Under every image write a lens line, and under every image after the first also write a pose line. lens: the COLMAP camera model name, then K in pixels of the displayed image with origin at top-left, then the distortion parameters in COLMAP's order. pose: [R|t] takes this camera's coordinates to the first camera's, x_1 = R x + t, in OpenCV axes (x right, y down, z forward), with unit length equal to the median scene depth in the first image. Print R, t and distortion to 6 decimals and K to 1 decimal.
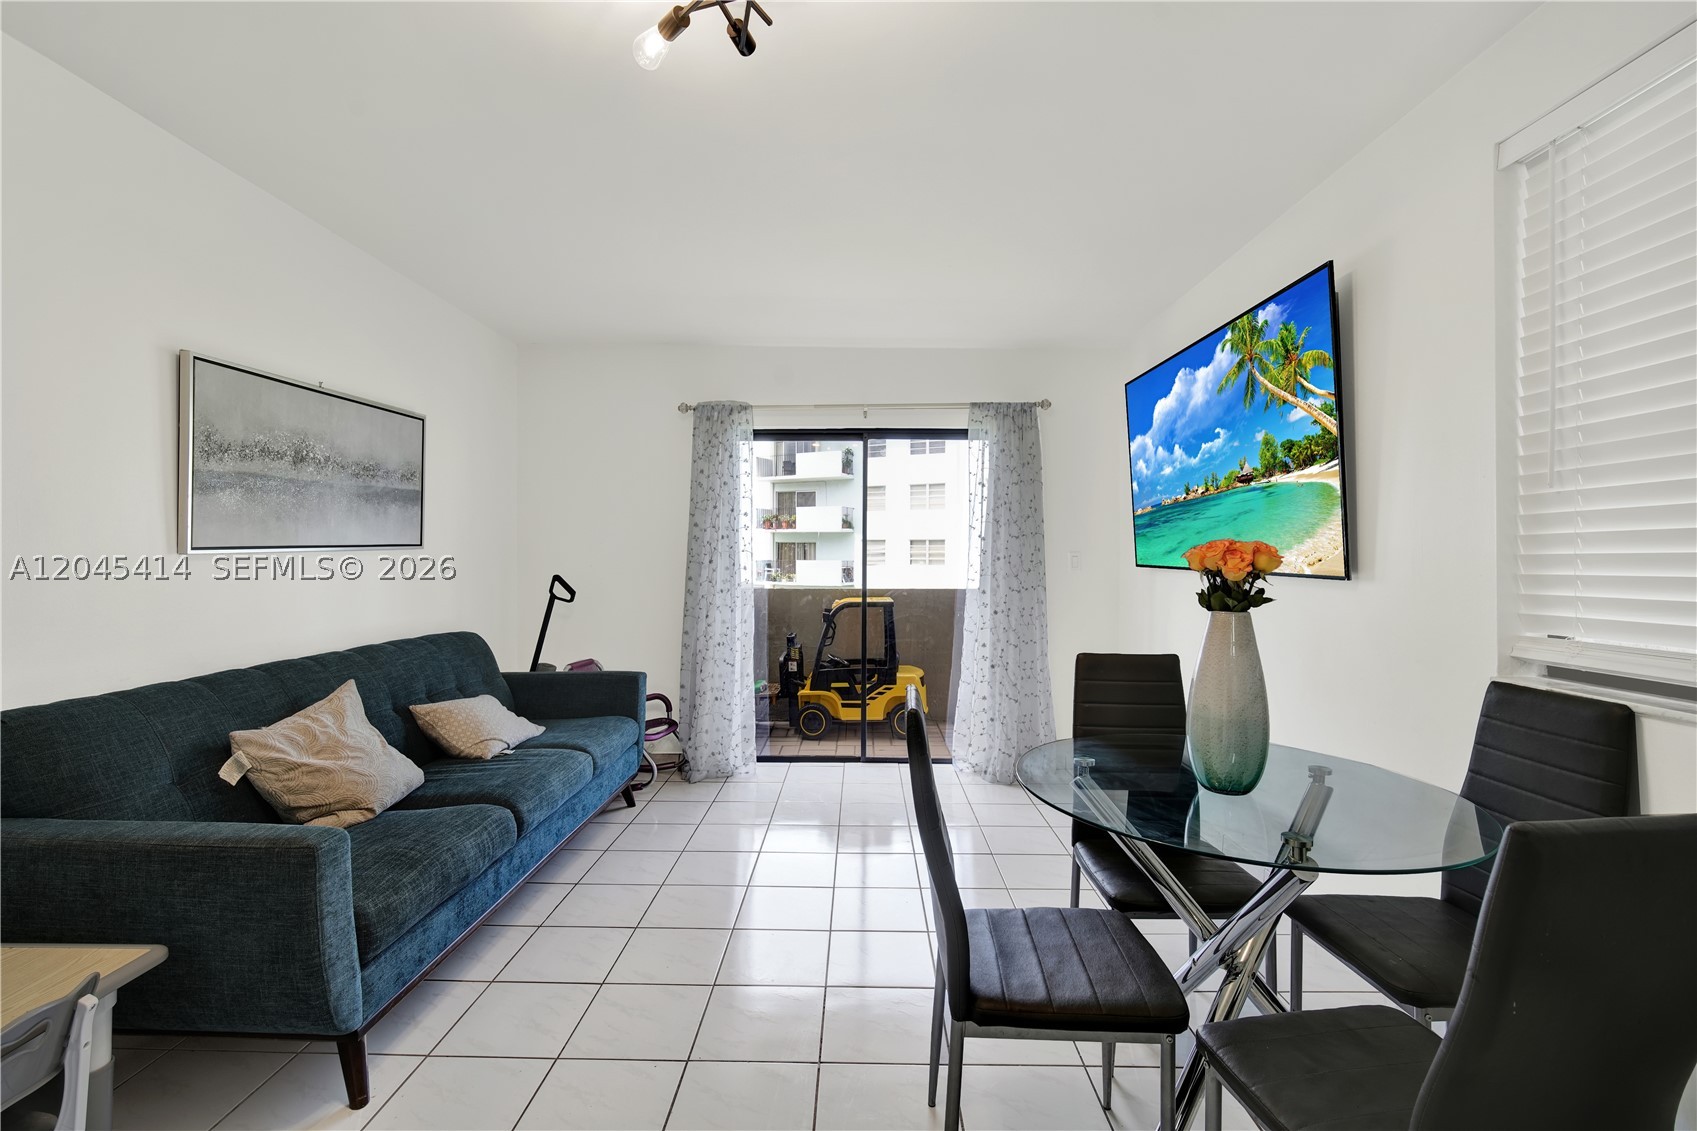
lens RADIAL K [[741.2, 0, 875.2], [0, 741.2, 550.8], [0, 0, 1]] dist [-0.004783, 0.000656]
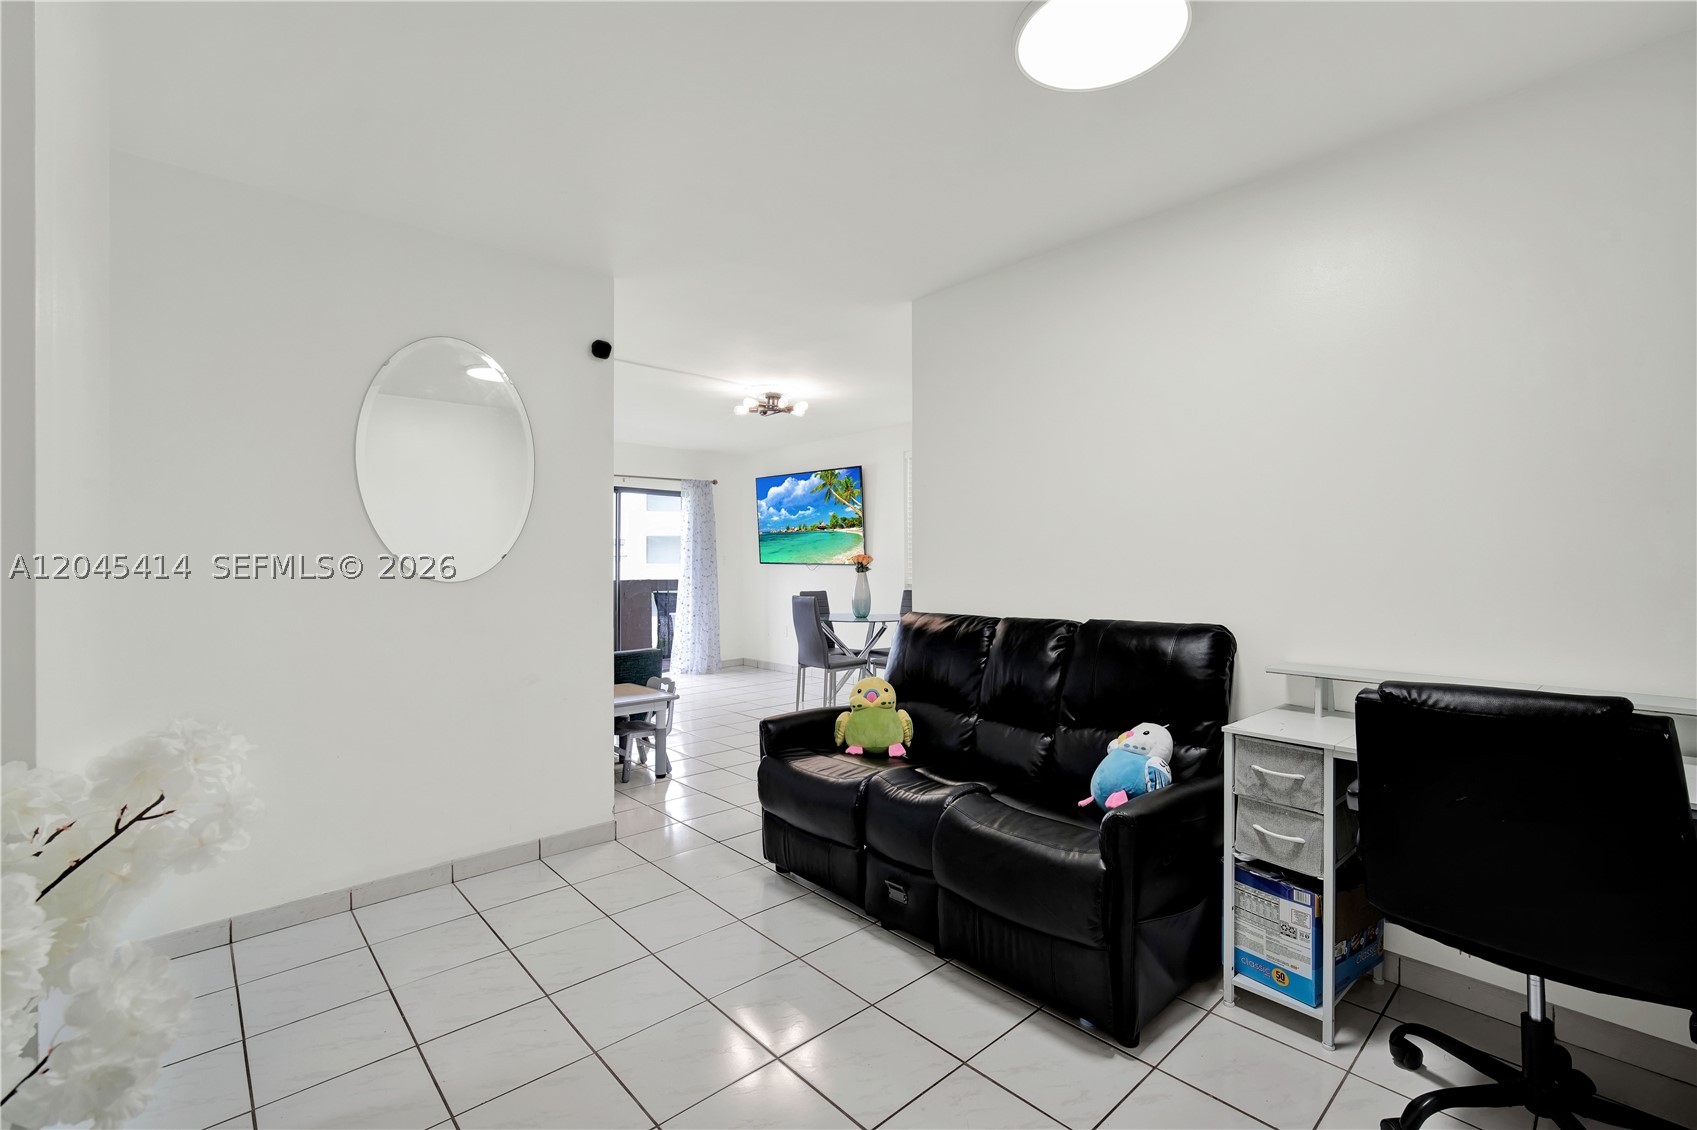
lens RADIAL K [[741.2, 0, 844.2], [0, 741.2, 564.1], [0, 0, 1]] dist [-0.004783, 0.000656]
pose [[0.737617, -0.004578, 0.675203, -0.861318], [-0.002893, 0.999946, 0.009939, 0.000454], [-0.675213, -0.009284, 0.737565, -0.691795]]
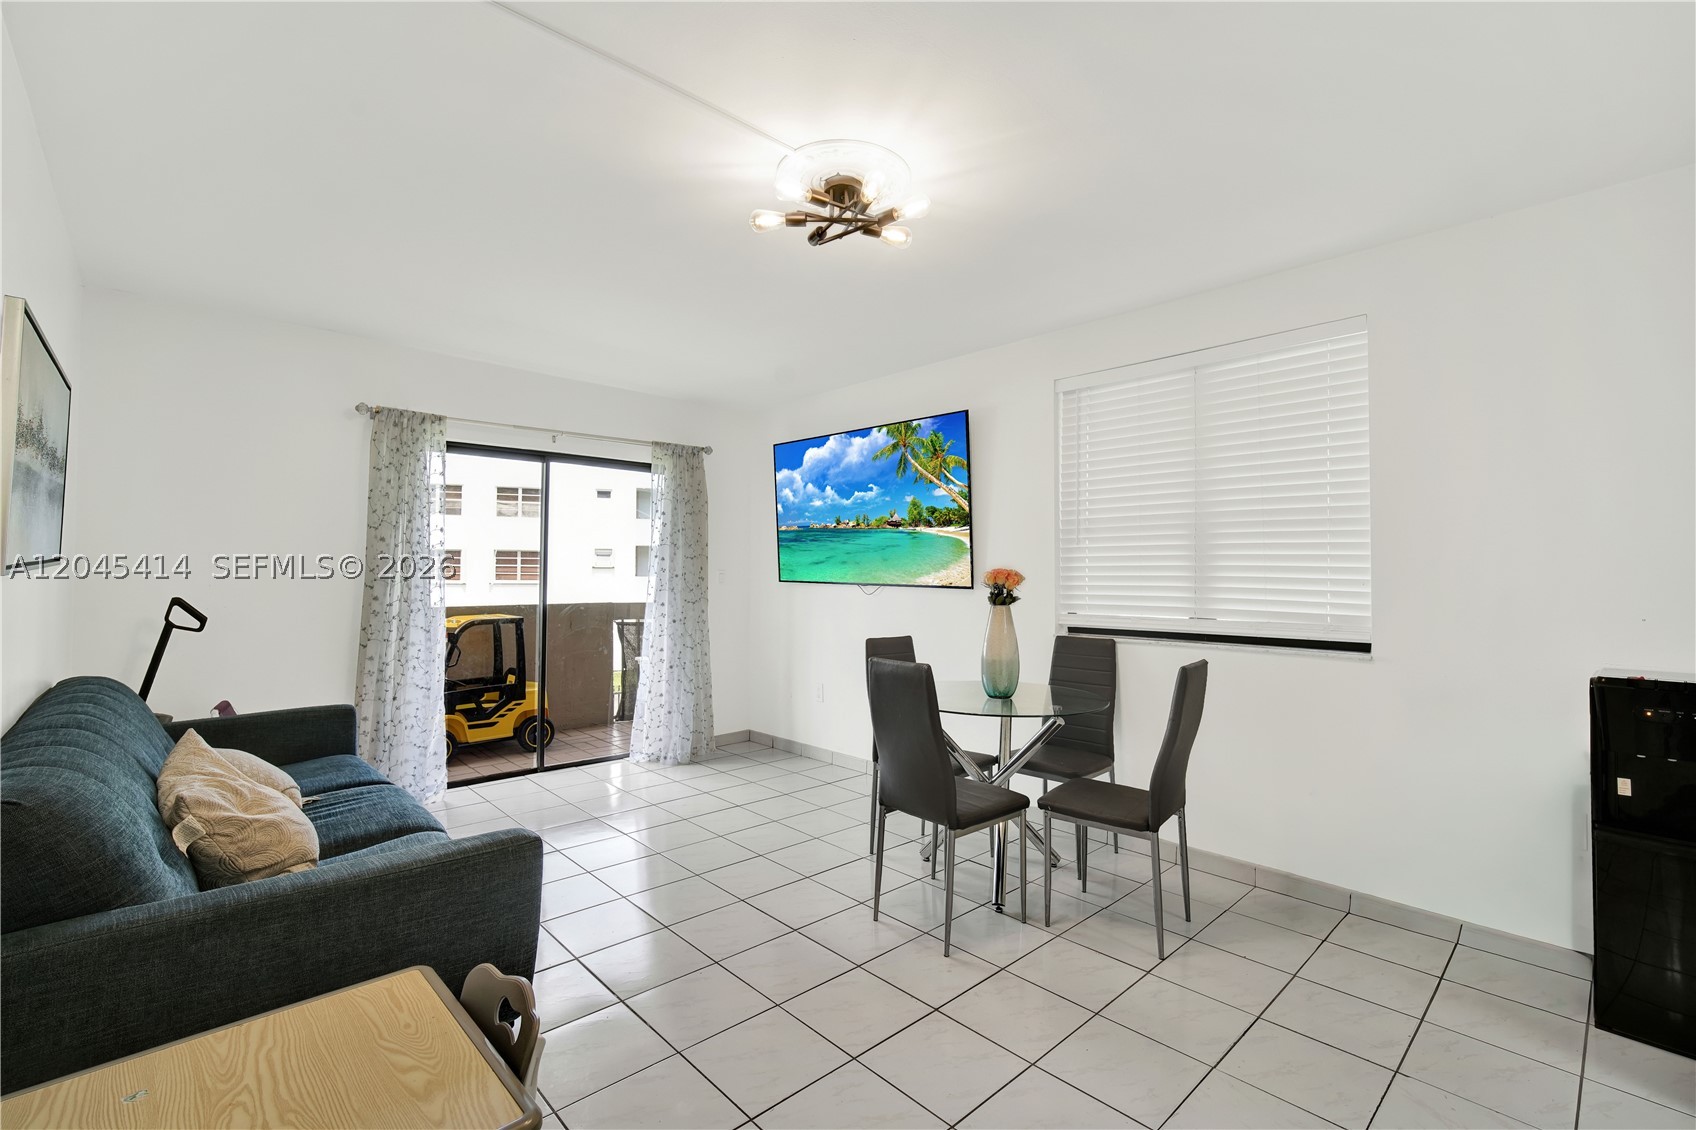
lens RADIAL K [[740.7, 0, 850.4], [0, 740.7, 550.6], [0, 0, 1]] dist [-0.004783, 0.000656]
pose [[0.727284, 0.020539, 0.686029, -0.448650], [-0.008463, 0.999745, -0.020960, -0.007051], [-0.686284, 0.009438, 0.727272, -0.055930]]
